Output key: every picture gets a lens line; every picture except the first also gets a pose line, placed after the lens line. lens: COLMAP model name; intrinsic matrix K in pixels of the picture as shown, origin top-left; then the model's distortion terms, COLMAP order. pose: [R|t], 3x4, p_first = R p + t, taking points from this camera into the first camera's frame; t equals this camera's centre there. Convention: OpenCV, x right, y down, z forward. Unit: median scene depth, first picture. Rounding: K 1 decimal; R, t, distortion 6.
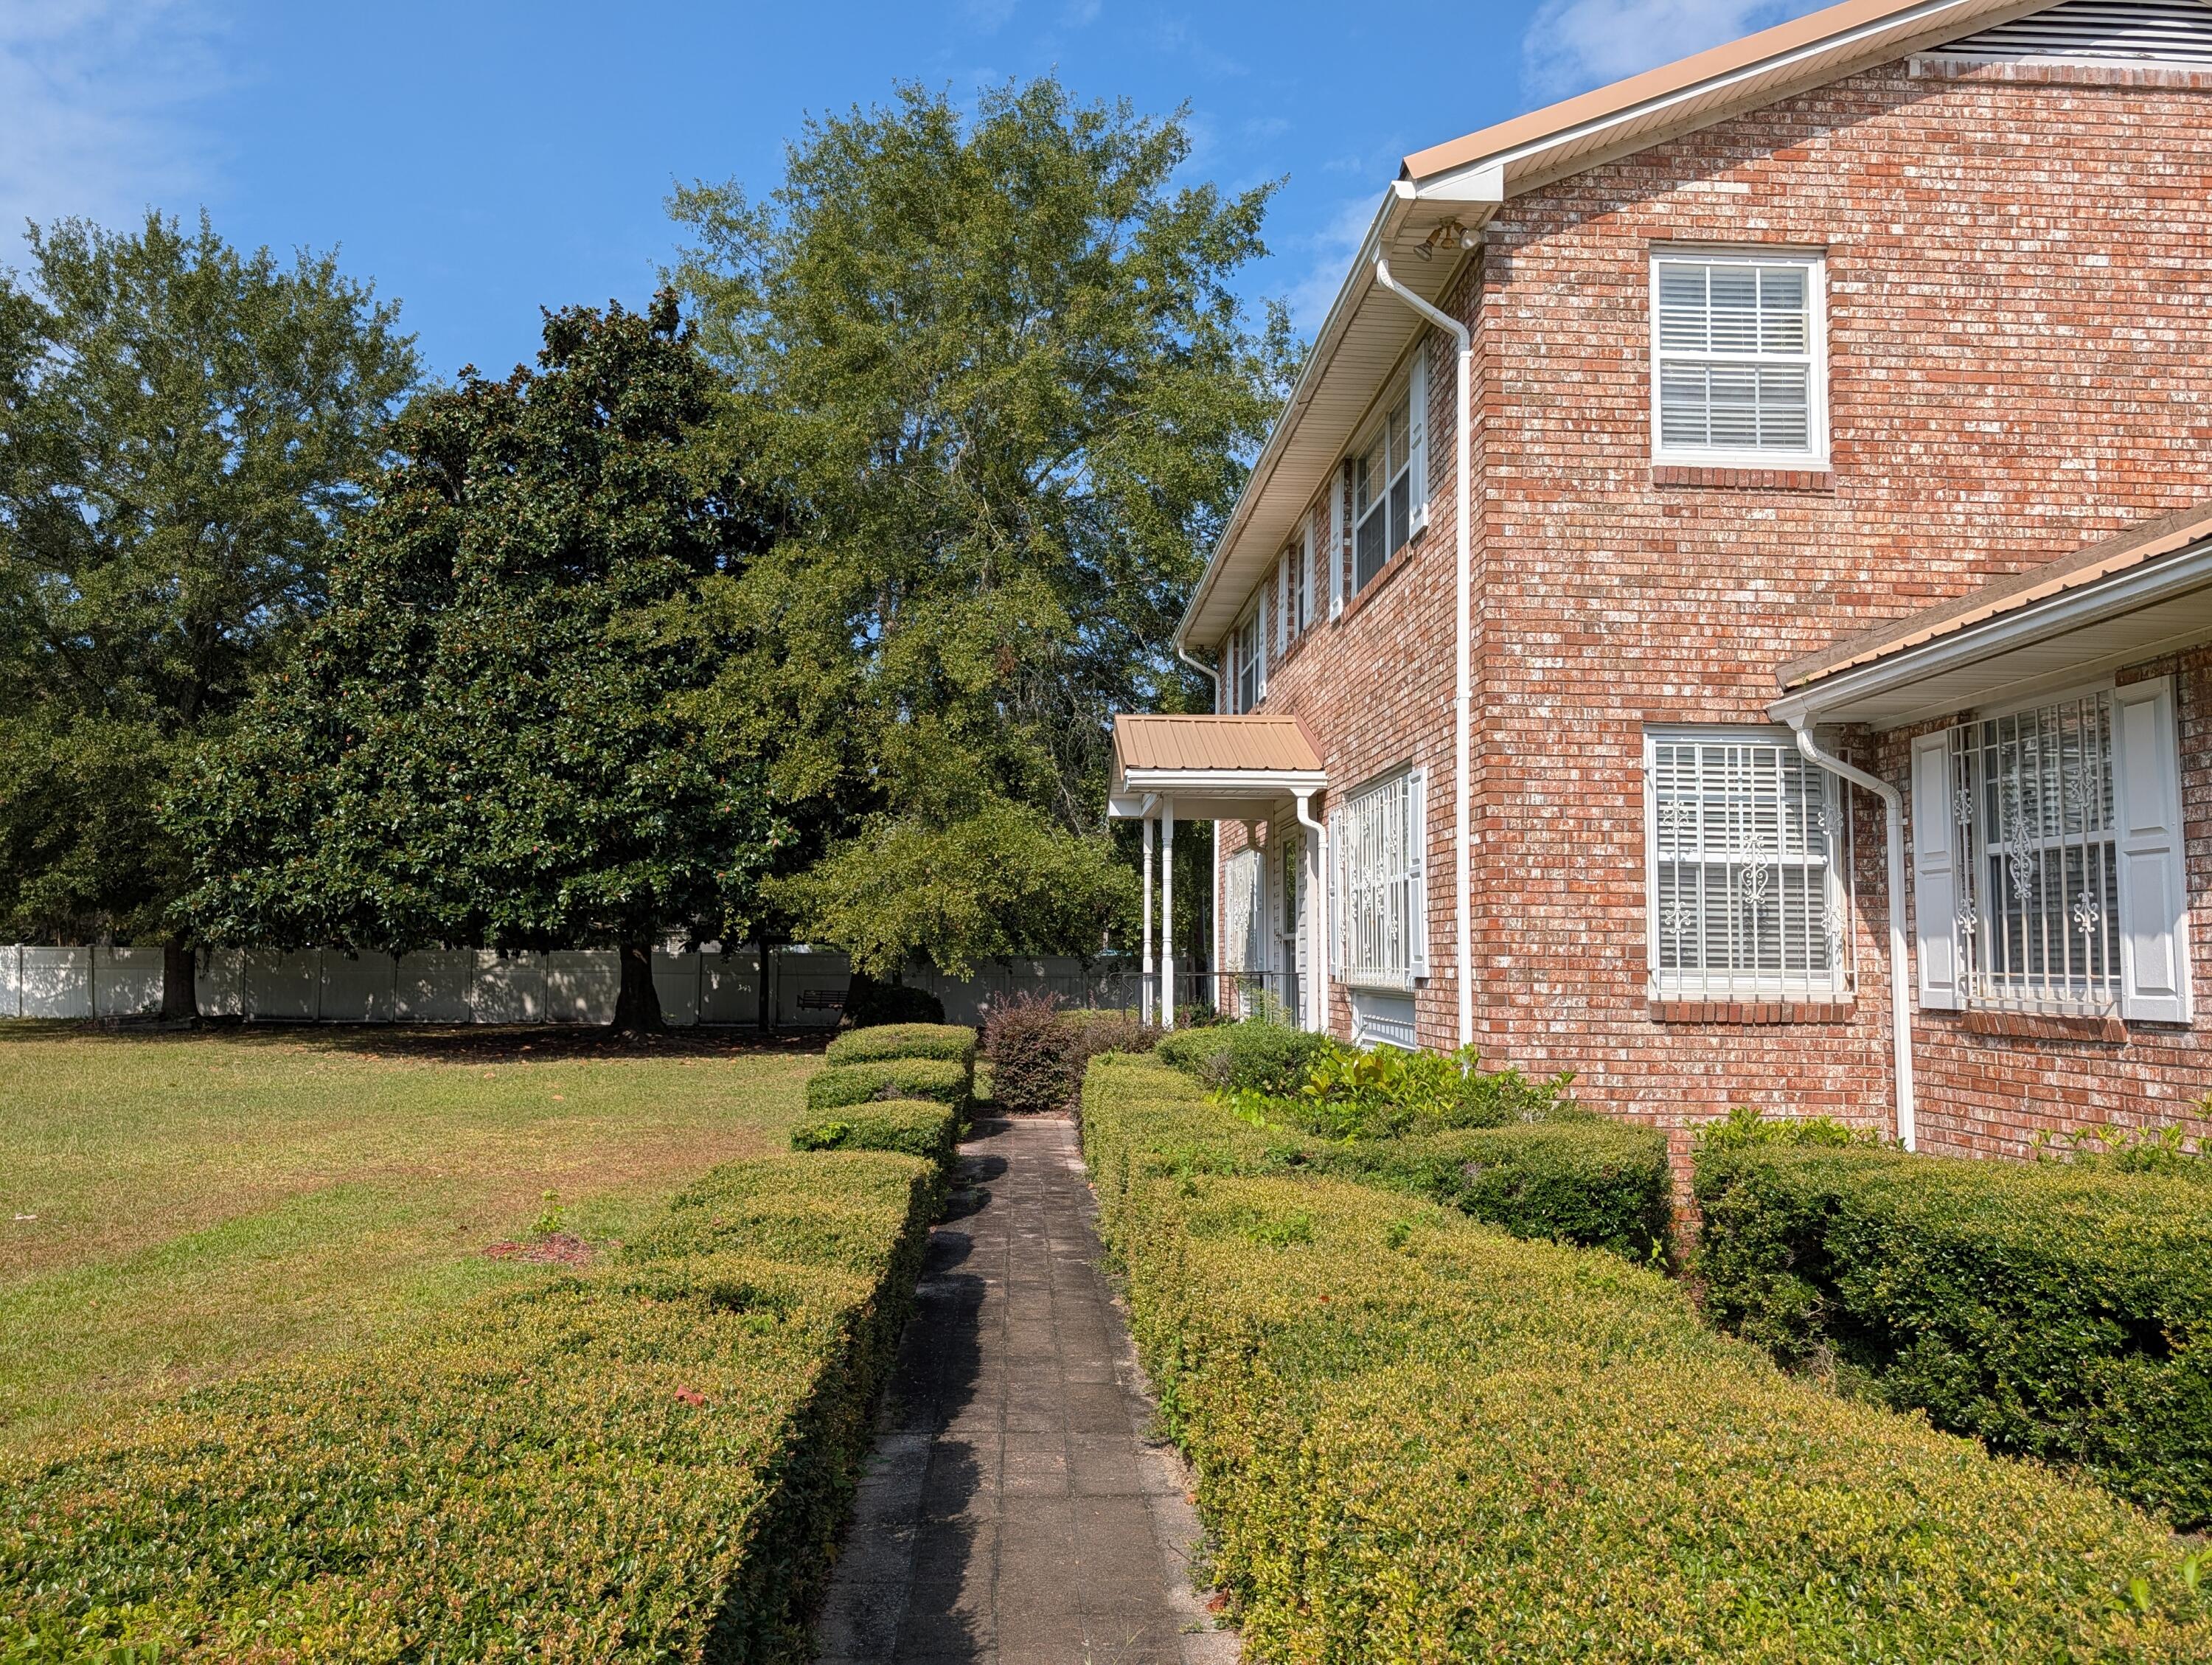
lens RADIAL K [[1597.0, 0, 1060.0], [0, 1597.0, 832.4], [0, 0, 1]] dist [-0.000487, -0.003520]
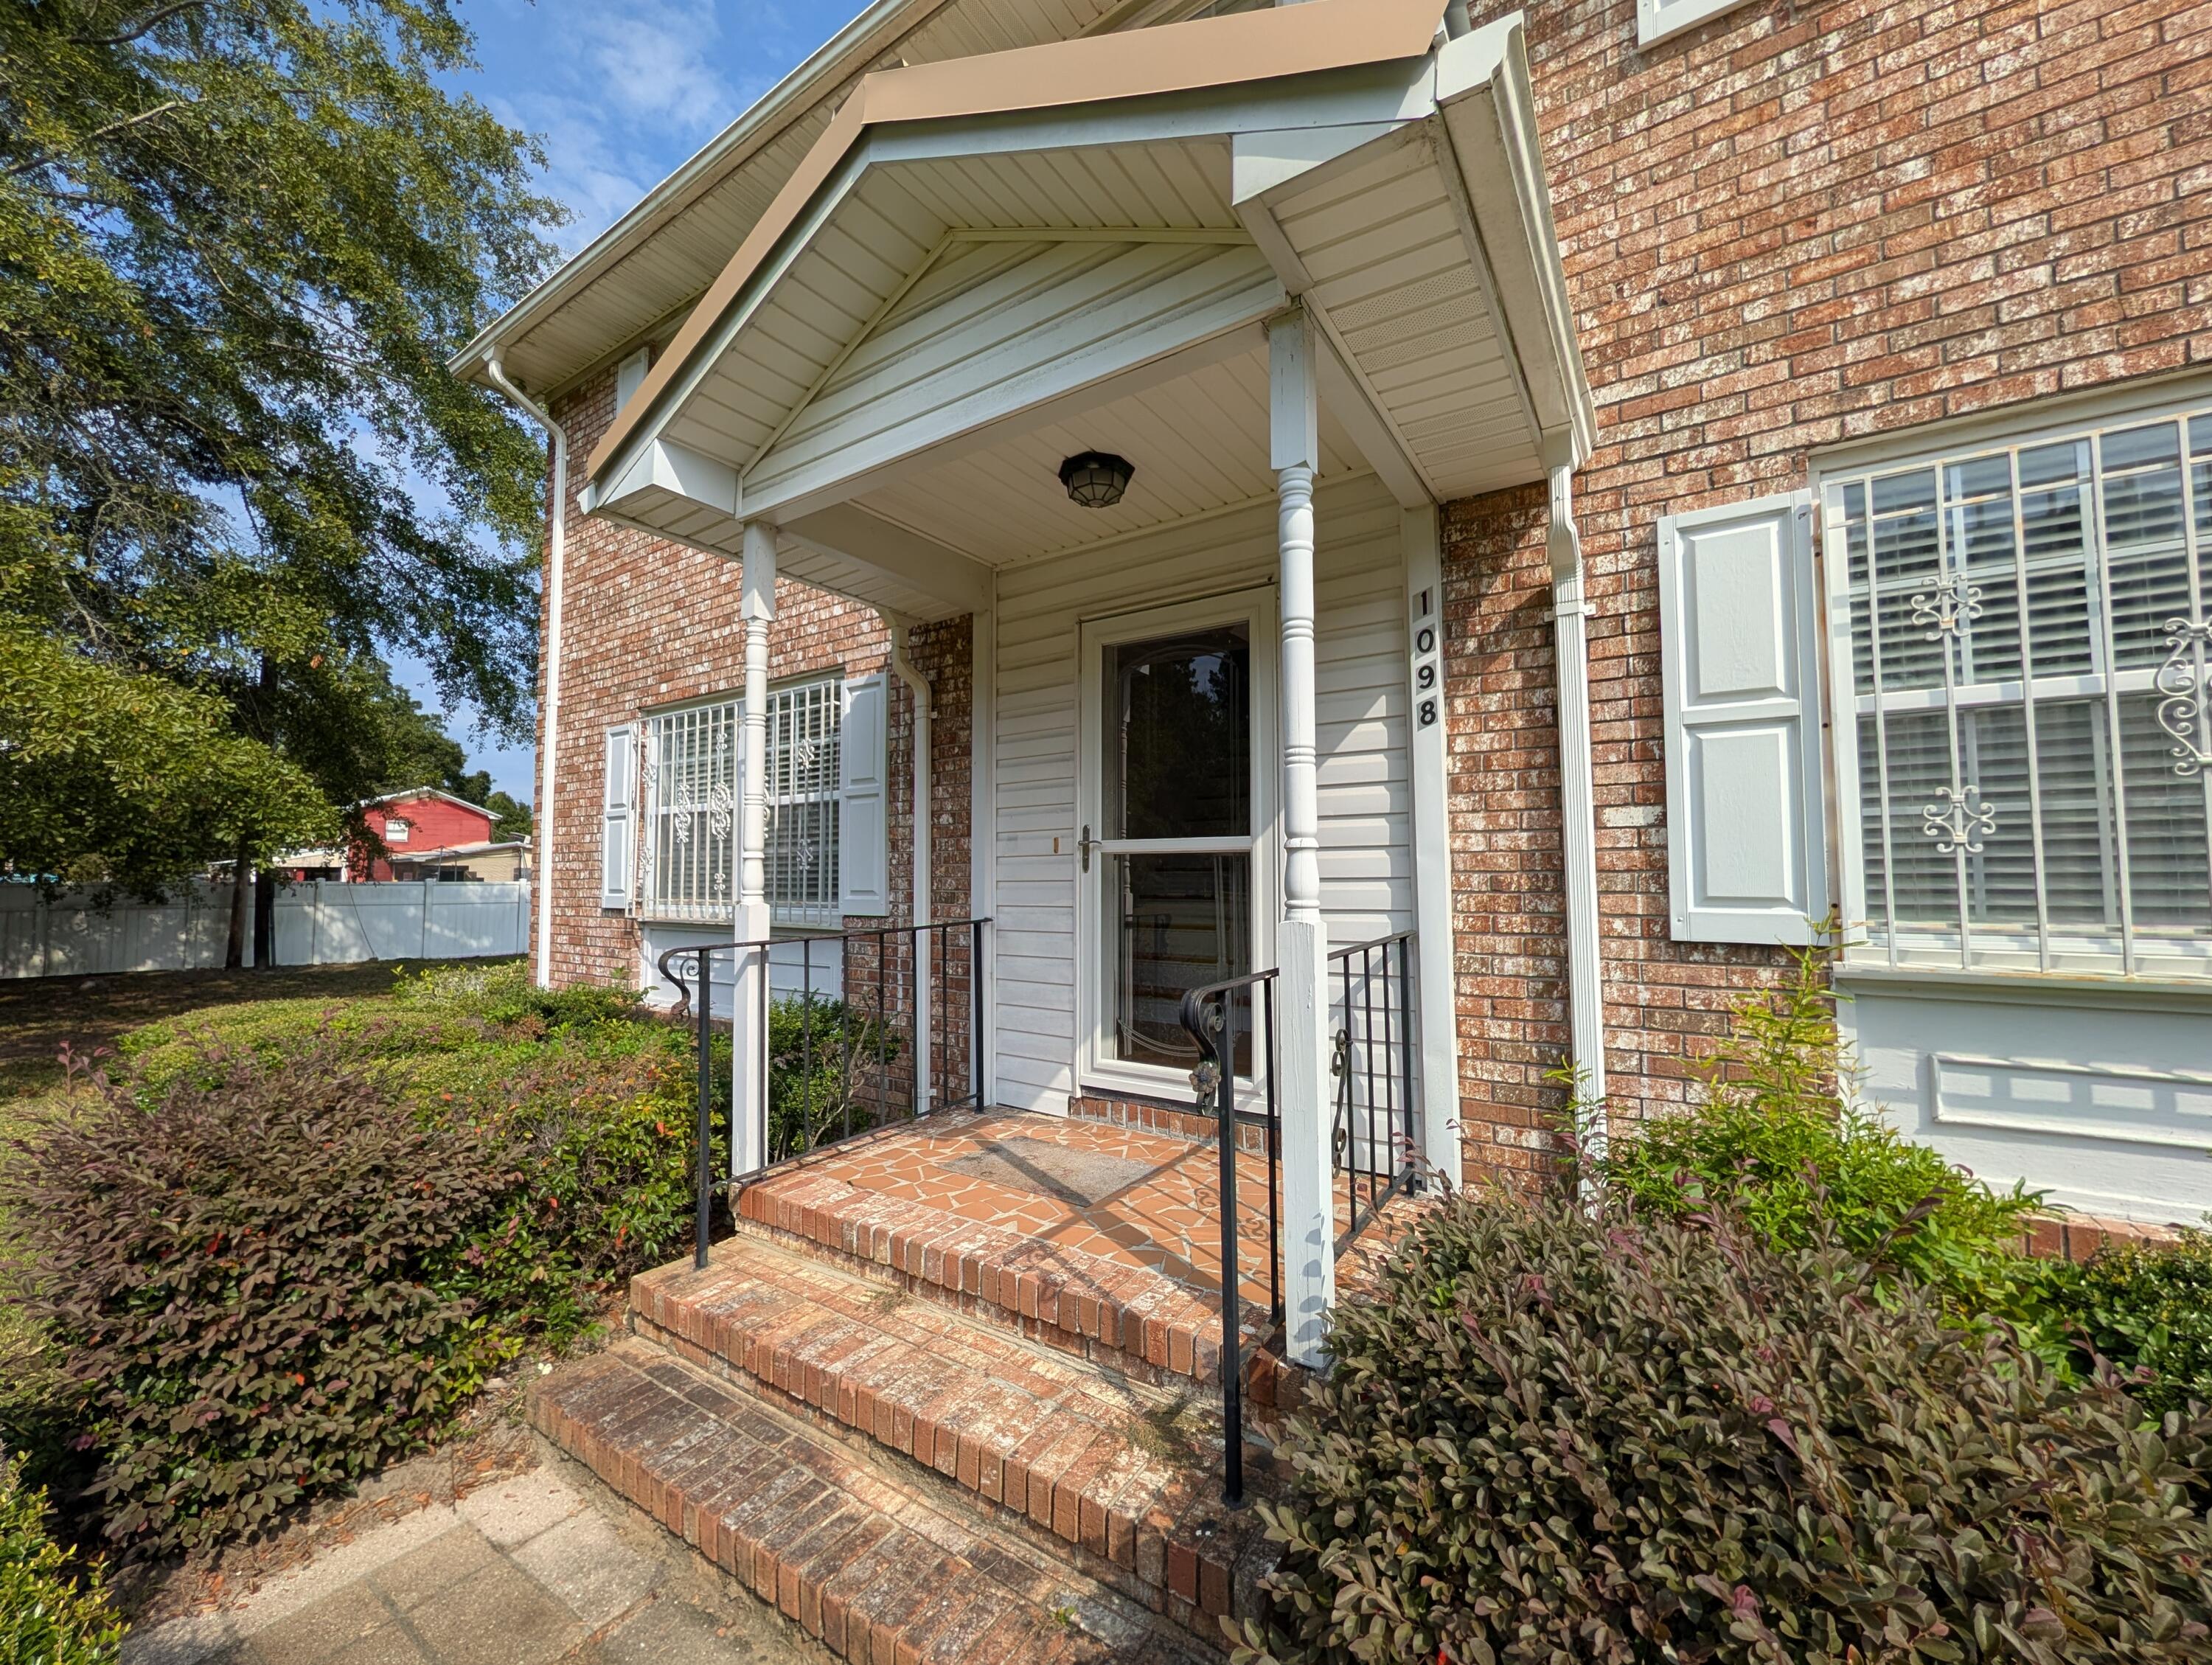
lens RADIAL K [[868.5, 0, 1106.0], [0, 868.5, 832.5], [0, 0, 1]] dist [-0.012083, -0.000035]
pose [[0.584666, 0.025760, 0.810865, -0.099592], [-0.053869, 0.998523, 0.007120, 0.099905], [-0.809484, -0.047843, 0.585190, 1.410107]]
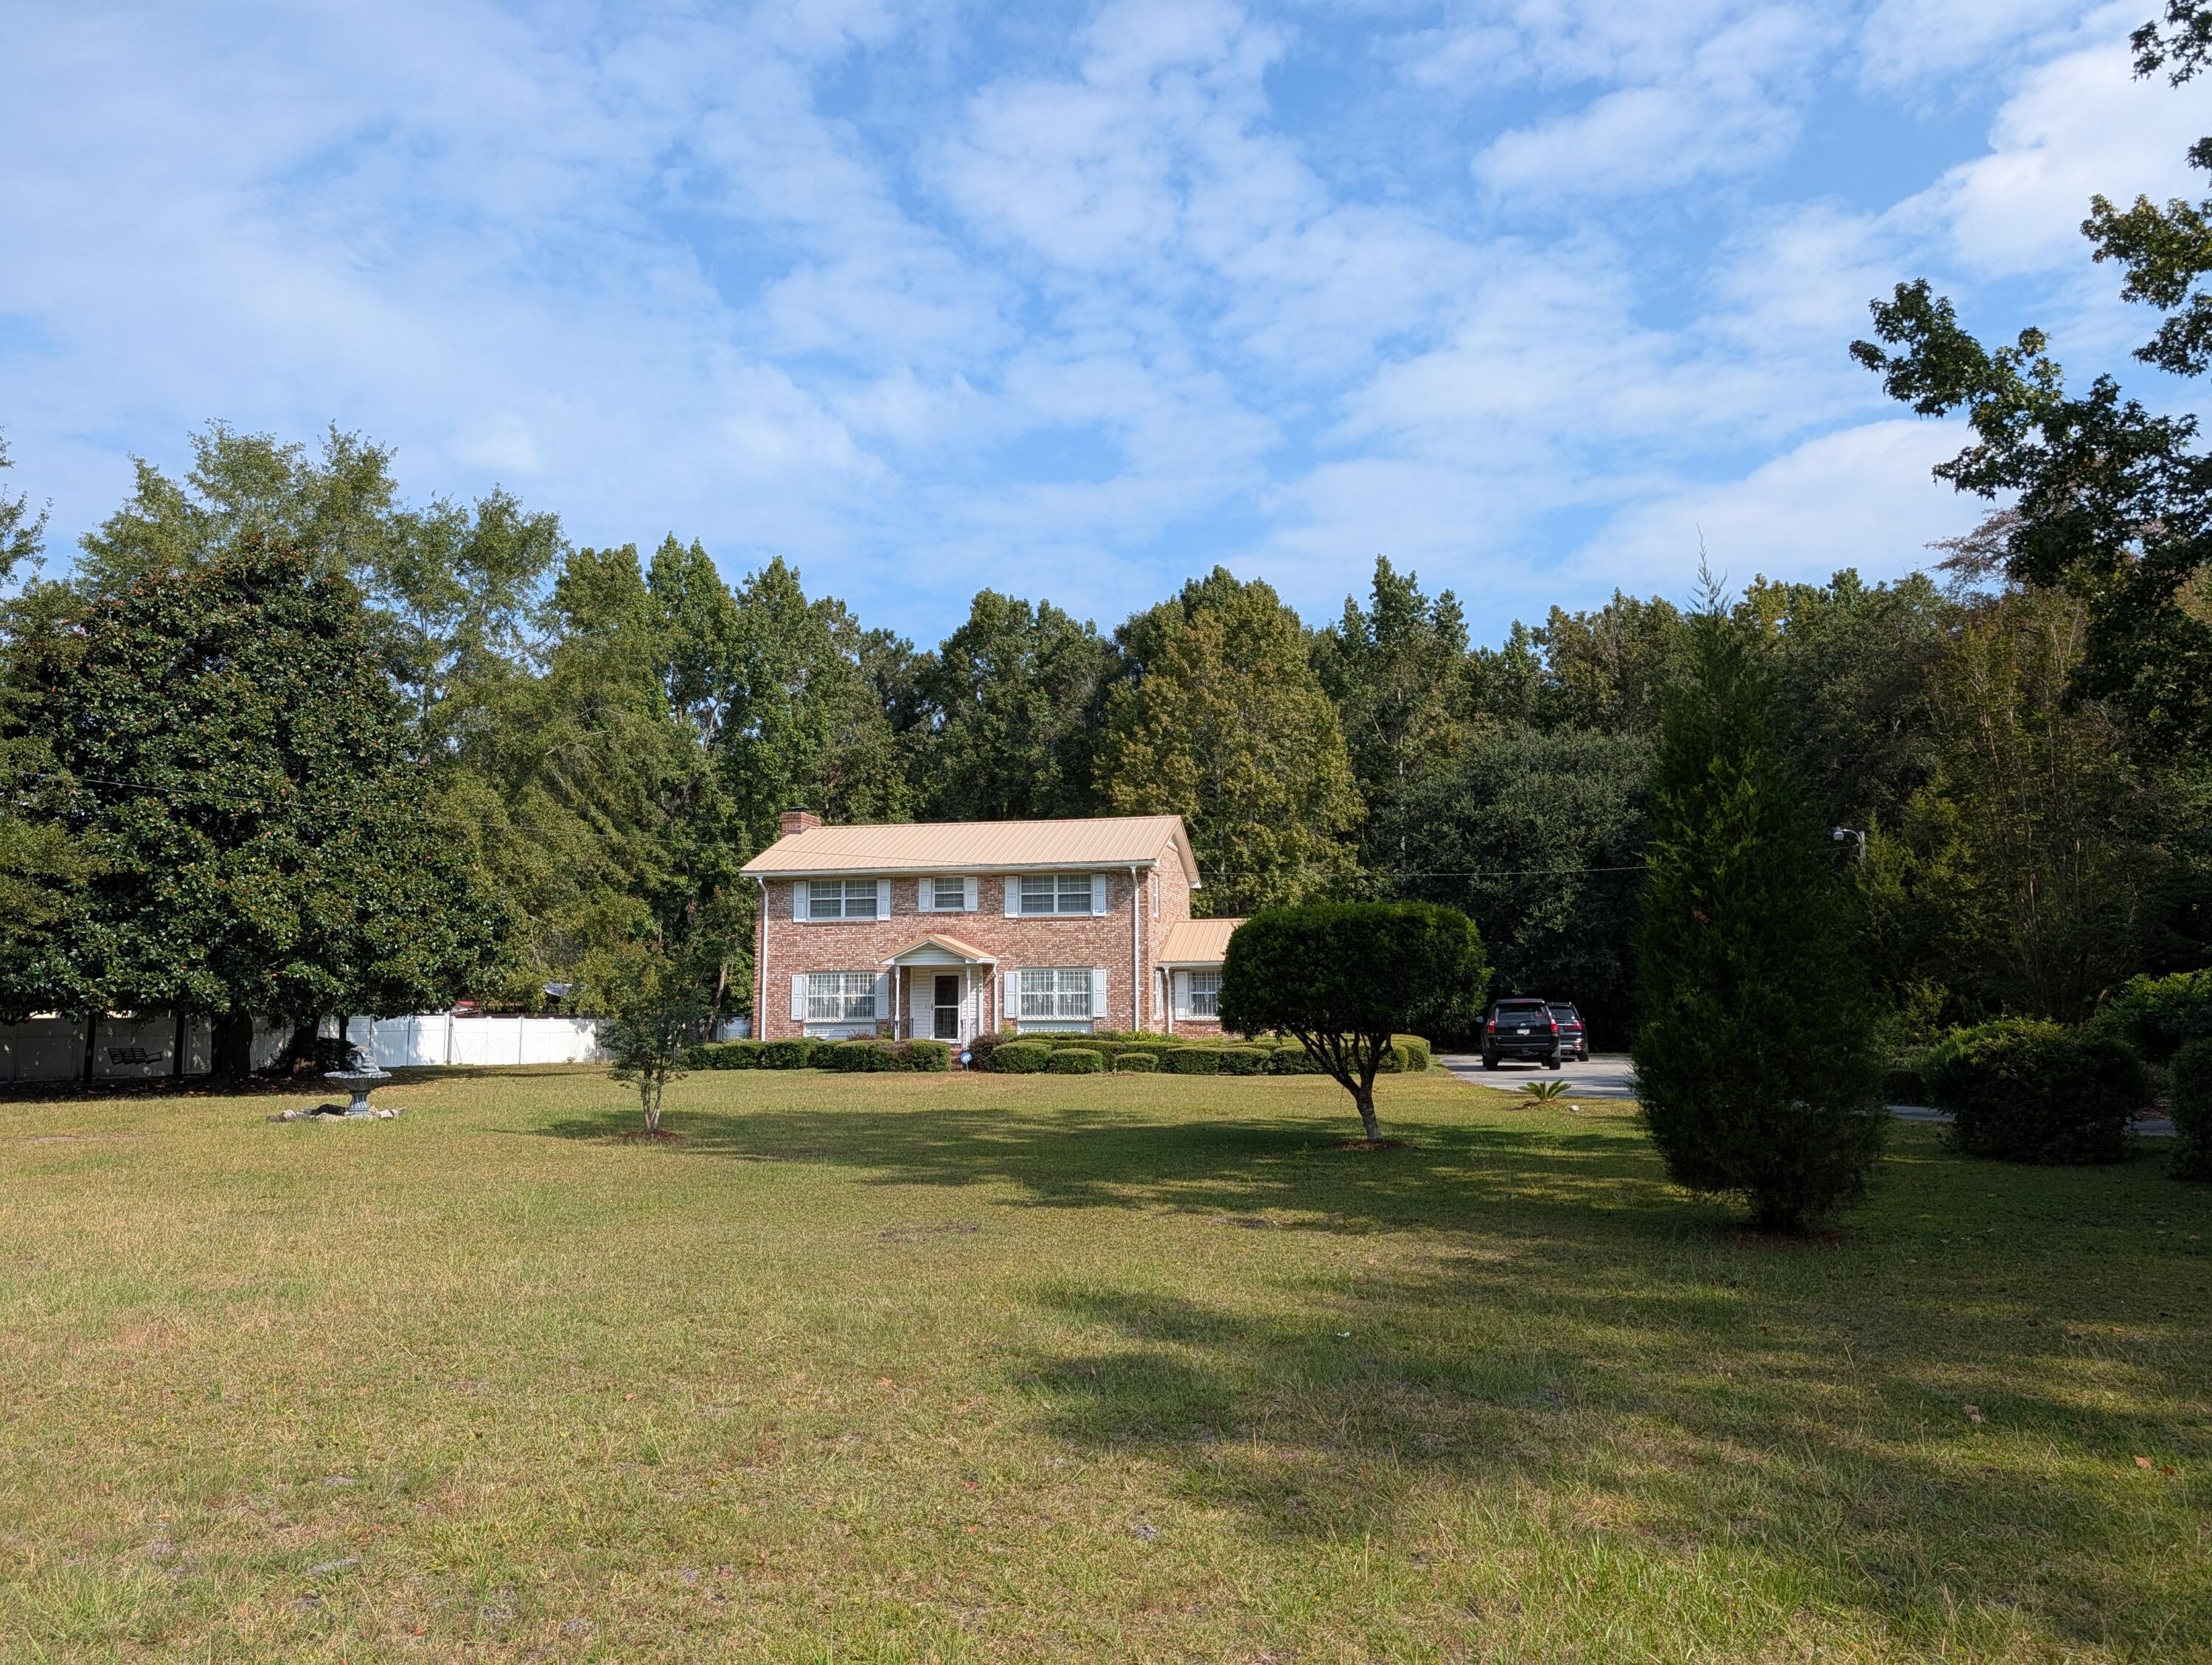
lens RADIAL K [[1644.6, 0, 1116.7], [0, 1644.6, 704.9], [0, 0, 1]] dist [0.108287, -0.072160]
pose [[0.228892, 0.160033, 0.960207, -4.882293], [-0.069190, 0.986574, -0.147934, -0.103140], [-0.970990, -0.032576, 0.236892, -0.140367]]
